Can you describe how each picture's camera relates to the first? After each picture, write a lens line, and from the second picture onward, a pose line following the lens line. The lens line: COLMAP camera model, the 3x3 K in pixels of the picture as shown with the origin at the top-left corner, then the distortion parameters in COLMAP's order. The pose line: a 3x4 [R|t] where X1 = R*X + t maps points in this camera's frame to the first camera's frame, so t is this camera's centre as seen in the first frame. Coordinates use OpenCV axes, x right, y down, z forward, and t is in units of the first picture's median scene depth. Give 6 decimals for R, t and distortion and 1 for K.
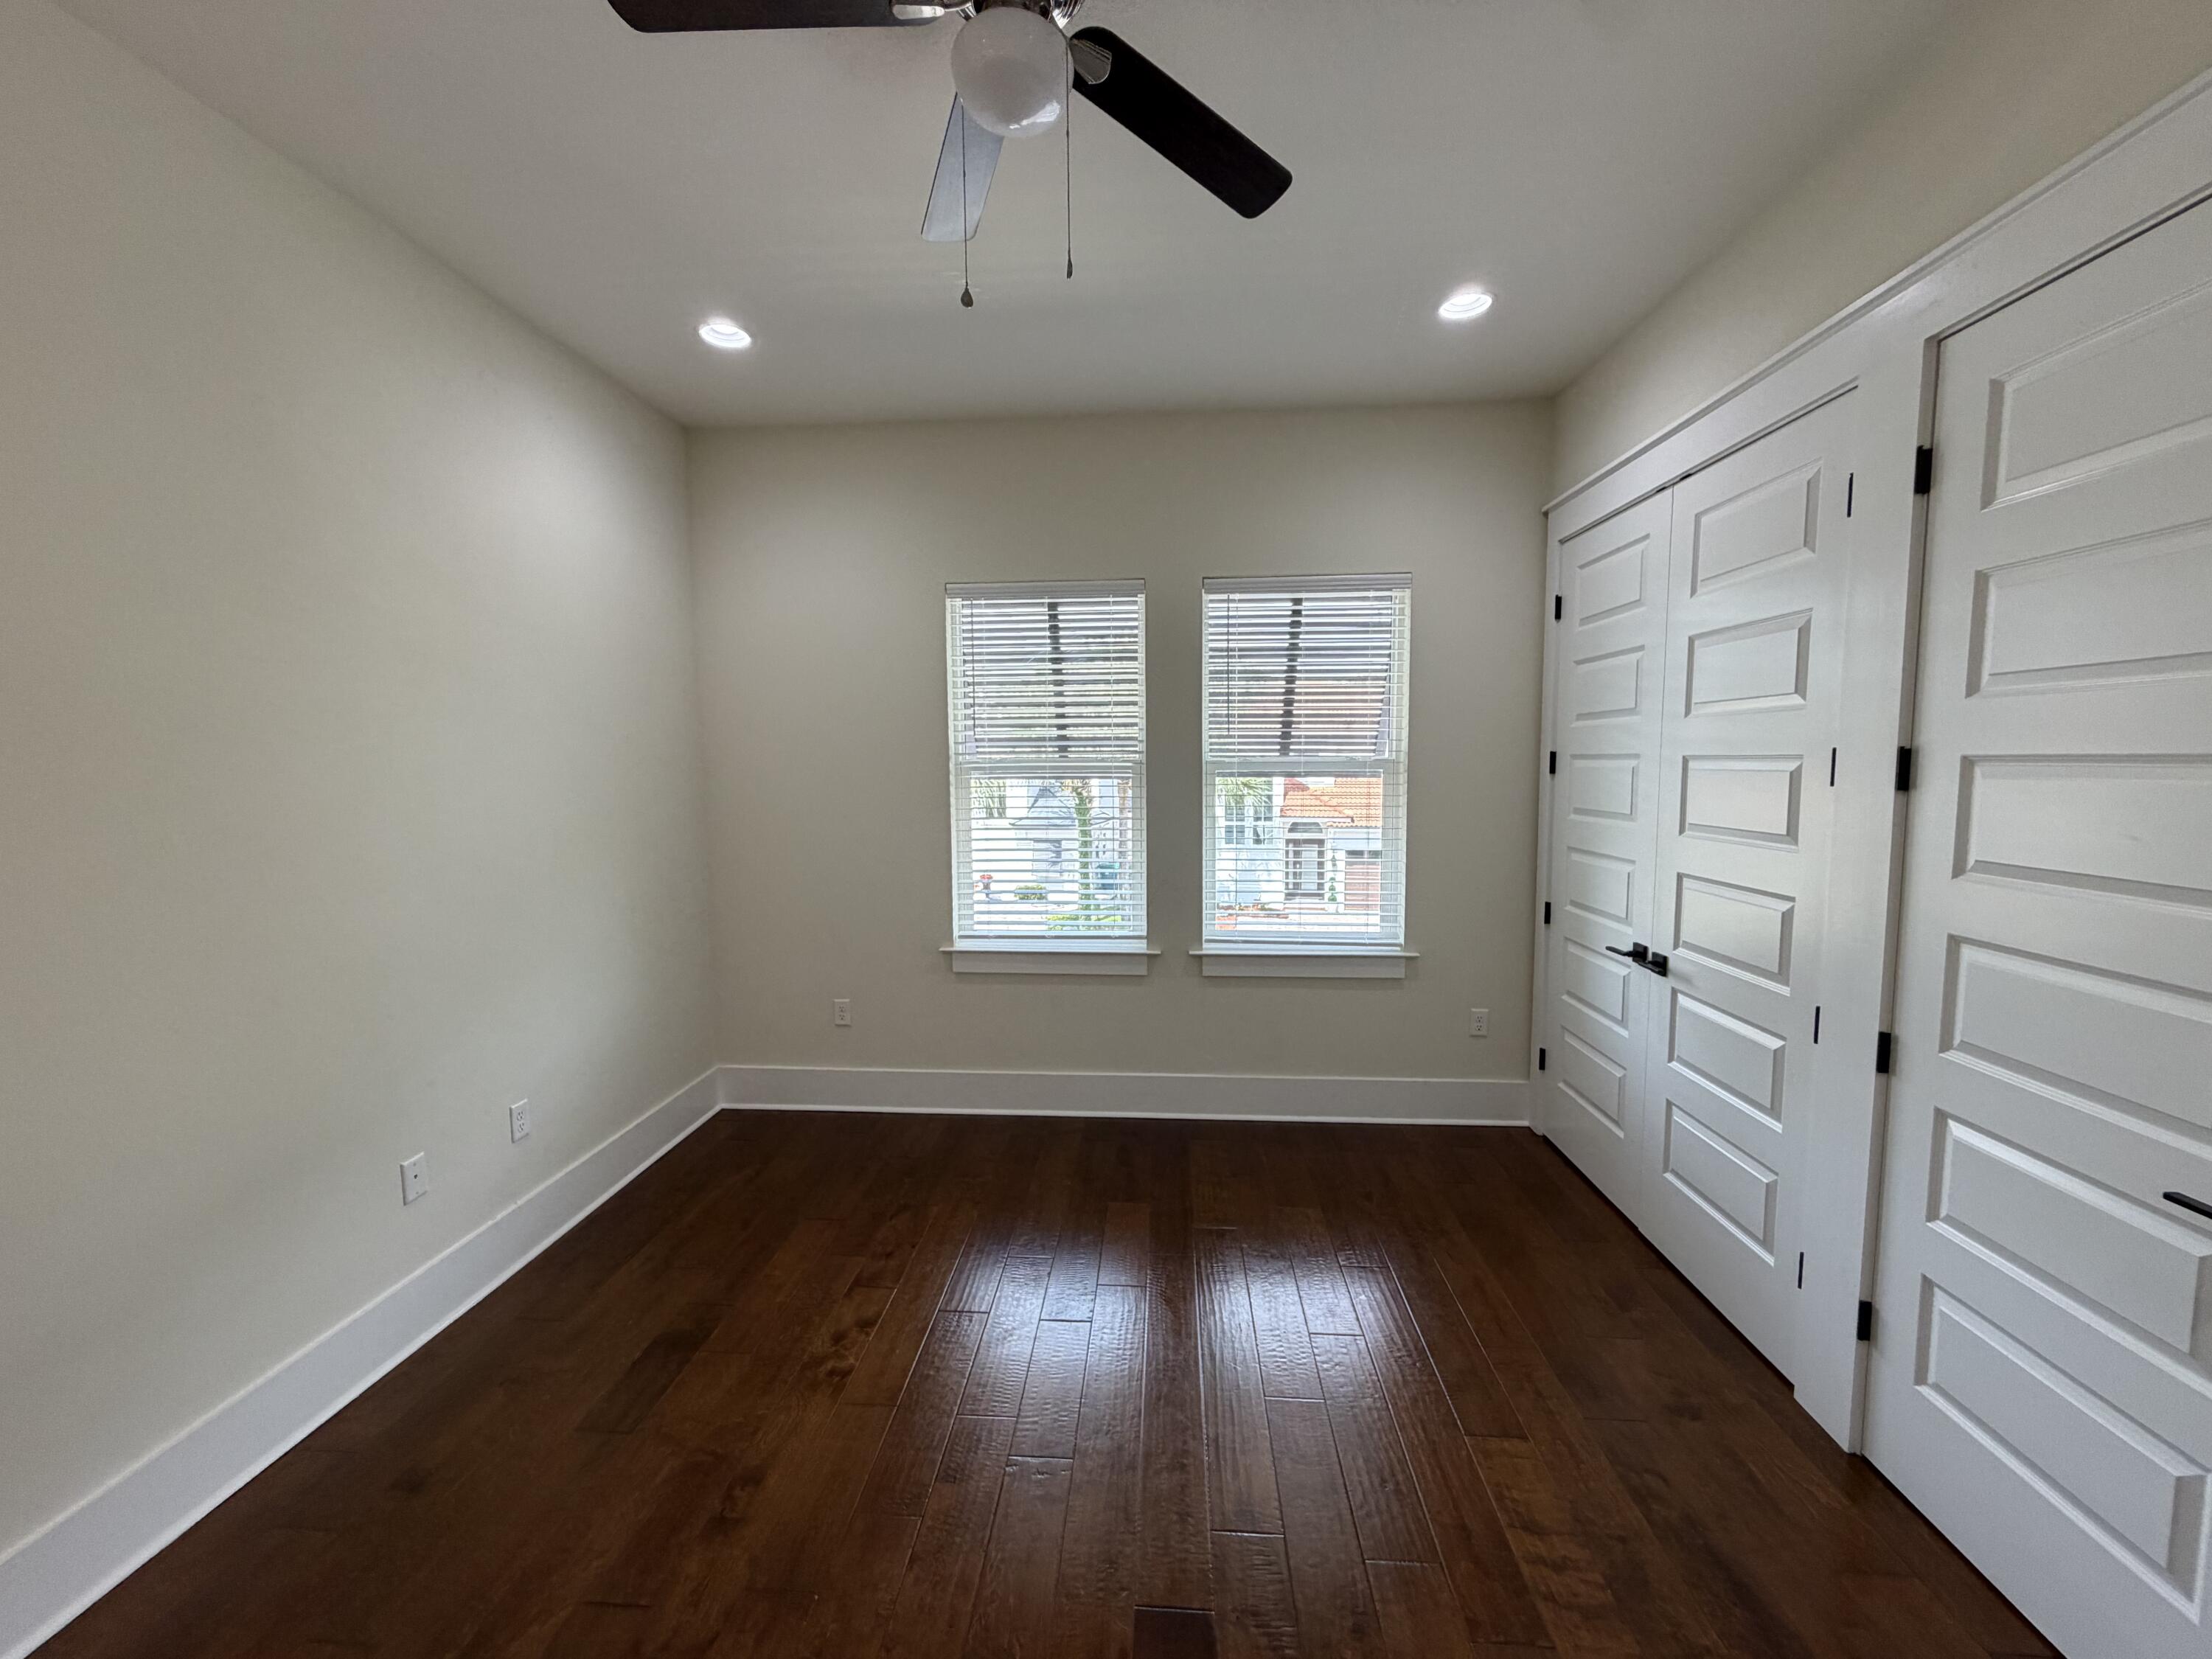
lens RADIAL K [[883.9, 0, 1102.3], [0, 883.9, 829.9], [0, 0, 1]] dist [0.002779, -0.000497]
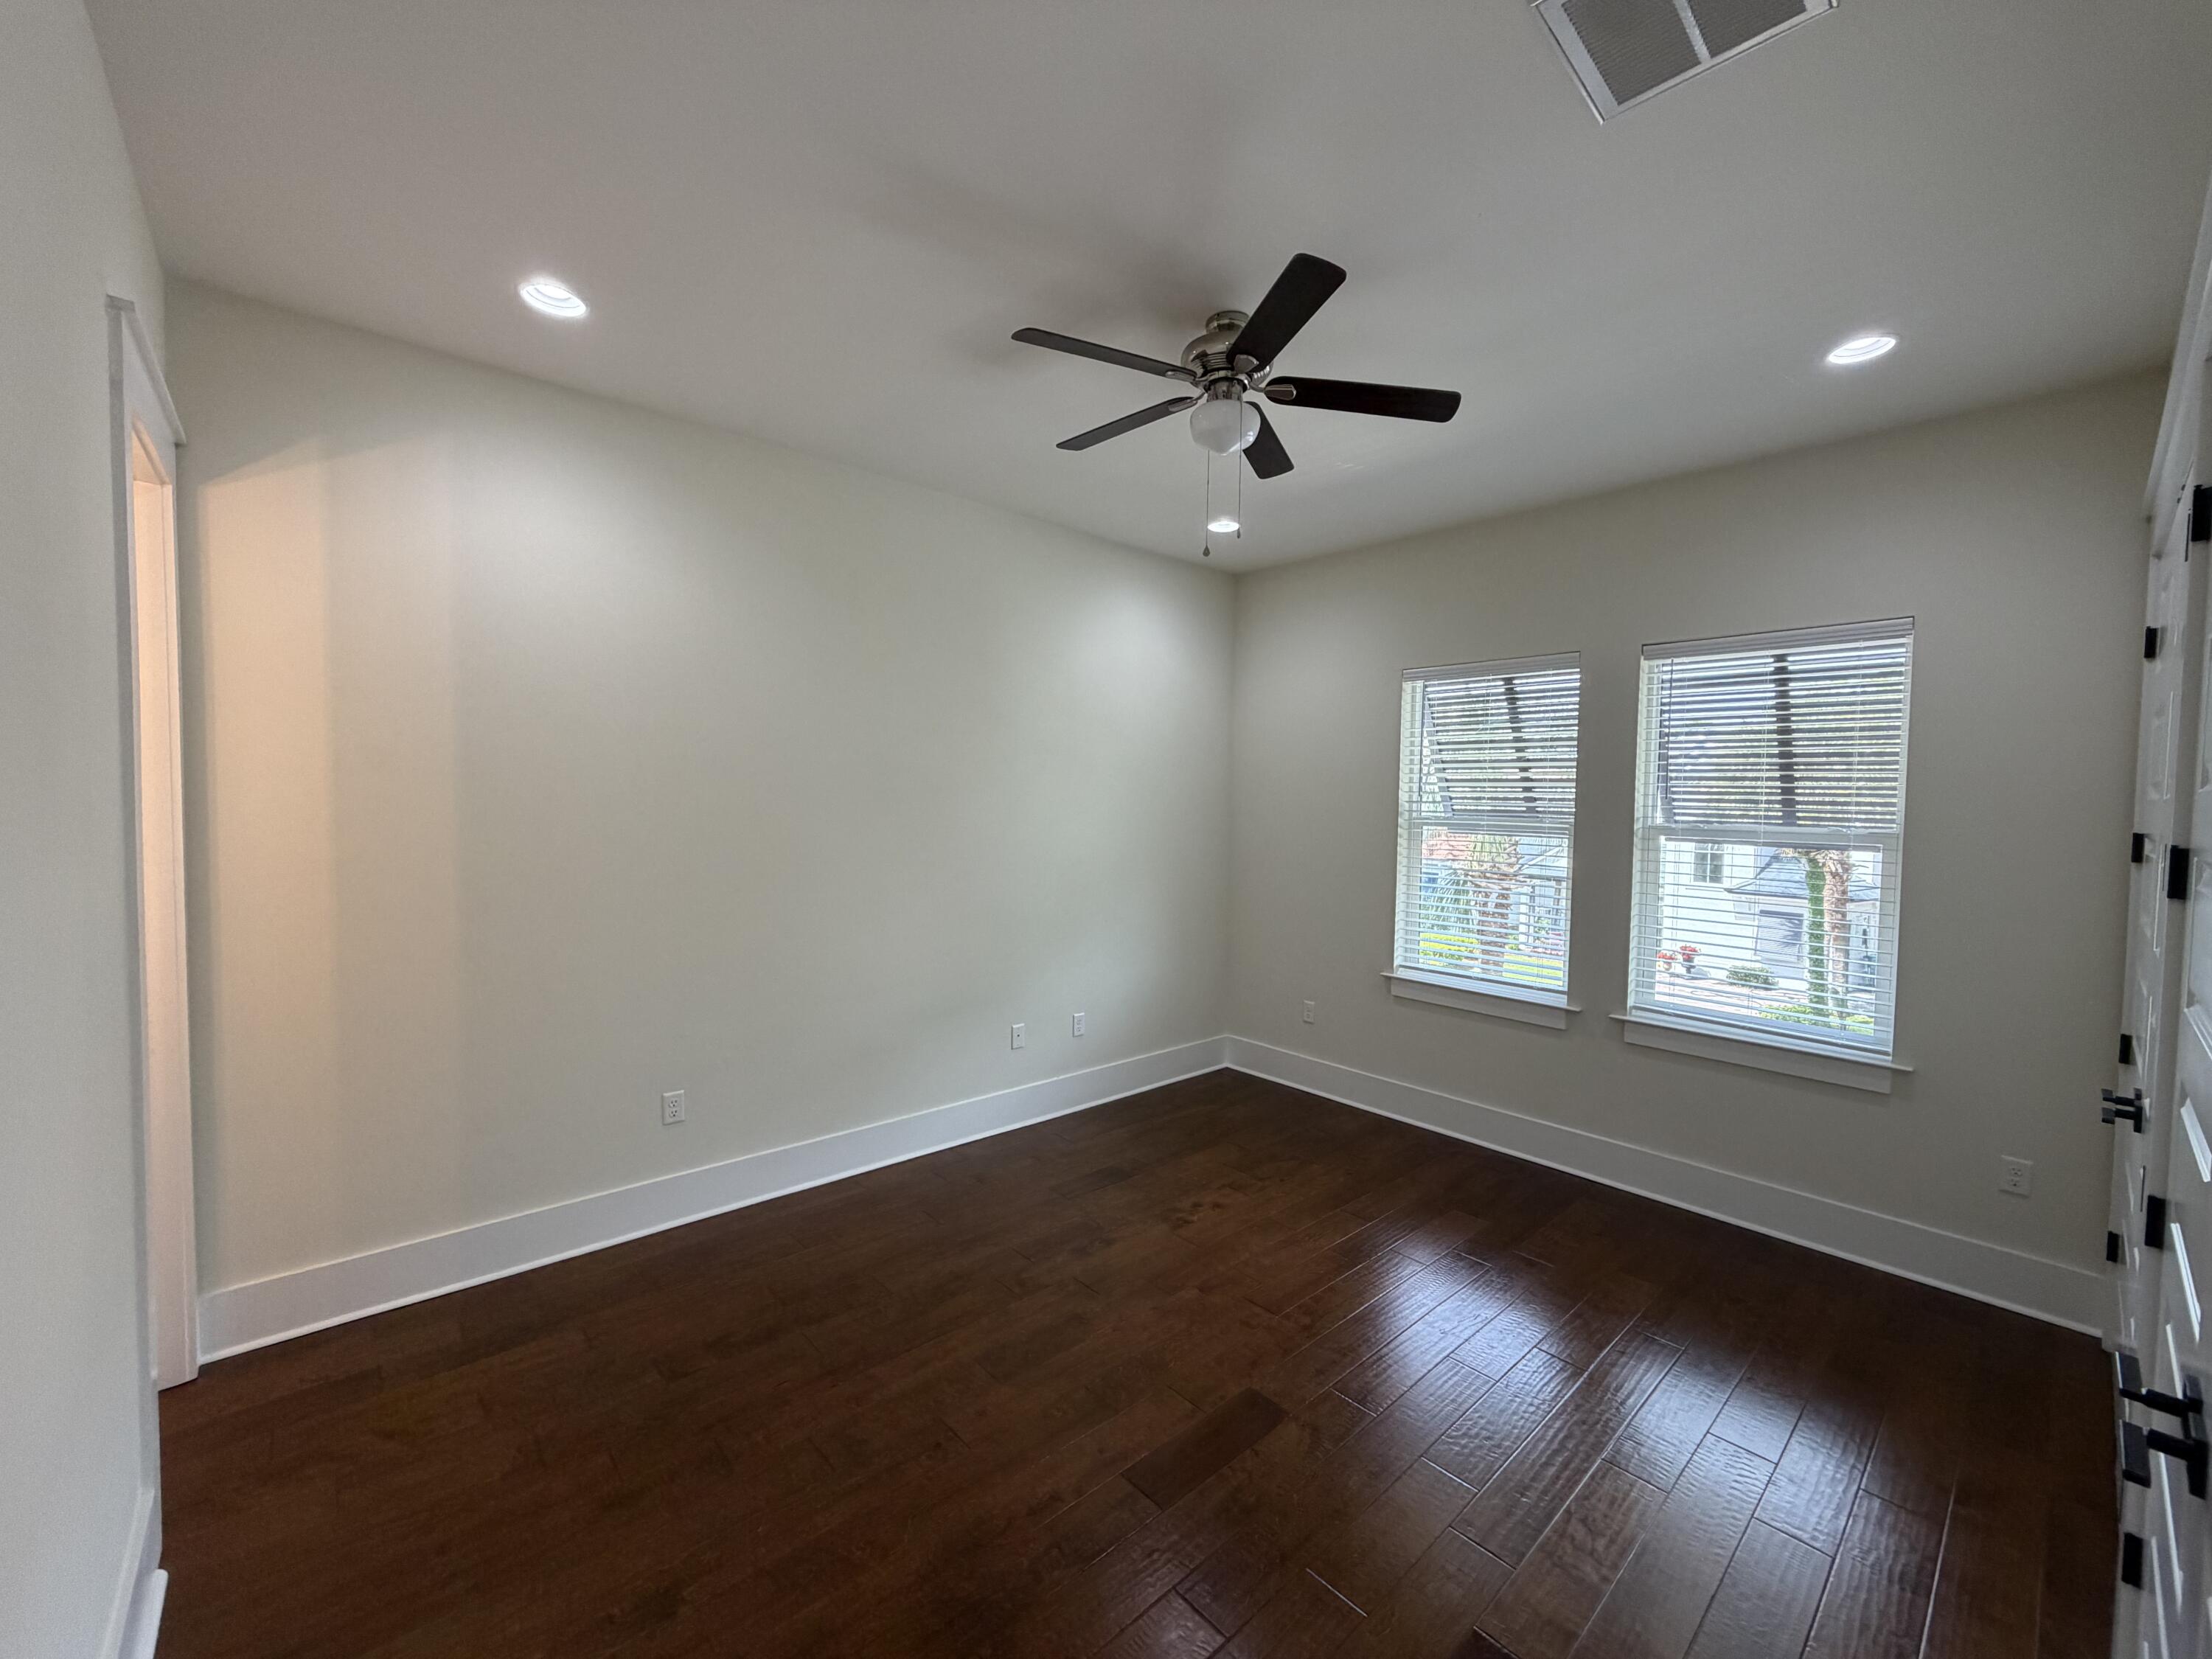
lens RADIAL K [[885.0, 0, 1102.6], [0, 885.0, 829.4], [0, 0, 1]] dist [0.001168, 0.000288]
pose [[0.719953, 0.046383, -0.692471, 0.373122], [-0.080413, 0.996619, -0.016849, -0.008846], [0.689348, 0.067814, 0.721249, -0.138904]]
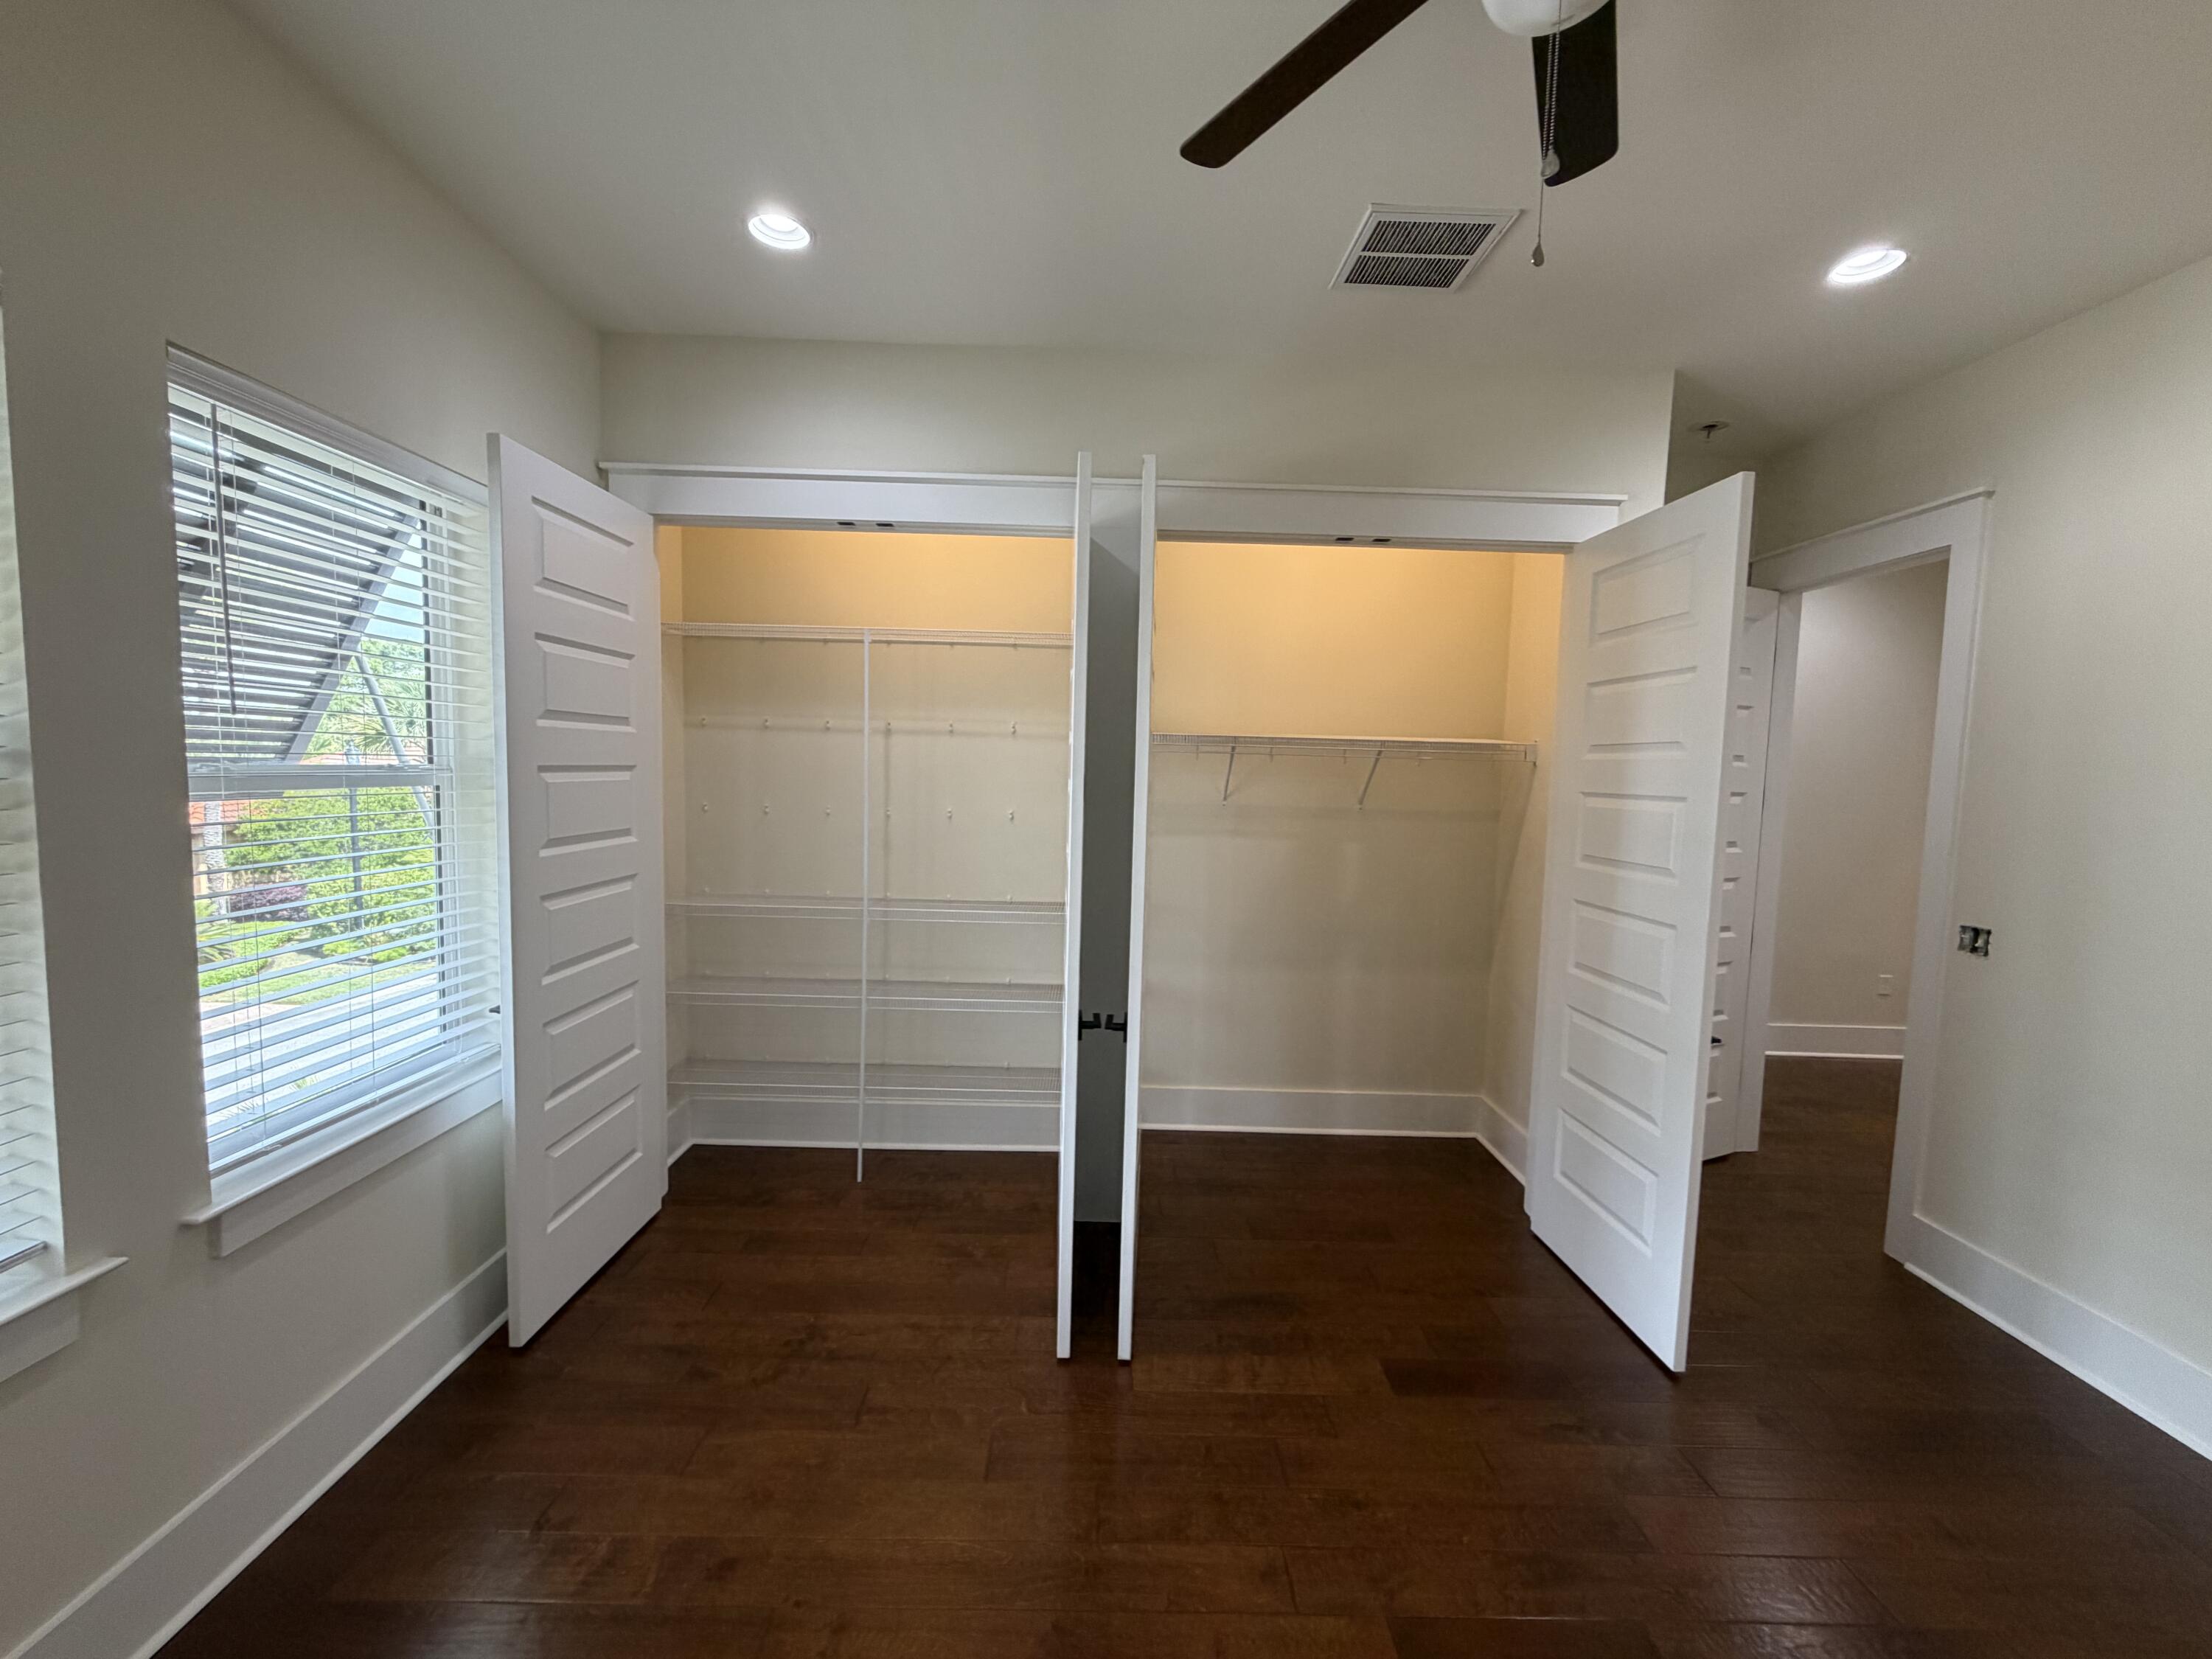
lens RADIAL K [[883.9, 0, 1102.3], [0, 883.9, 829.9], [0, 0, 1]] dist [0.002779, -0.000497]
pose [[-0.075524, -0.074896, 0.994327, -0.353093], [0.053903, 0.995411, 0.079071, -0.062036], [-0.995686, 0.059569, -0.071140, 0.583350]]
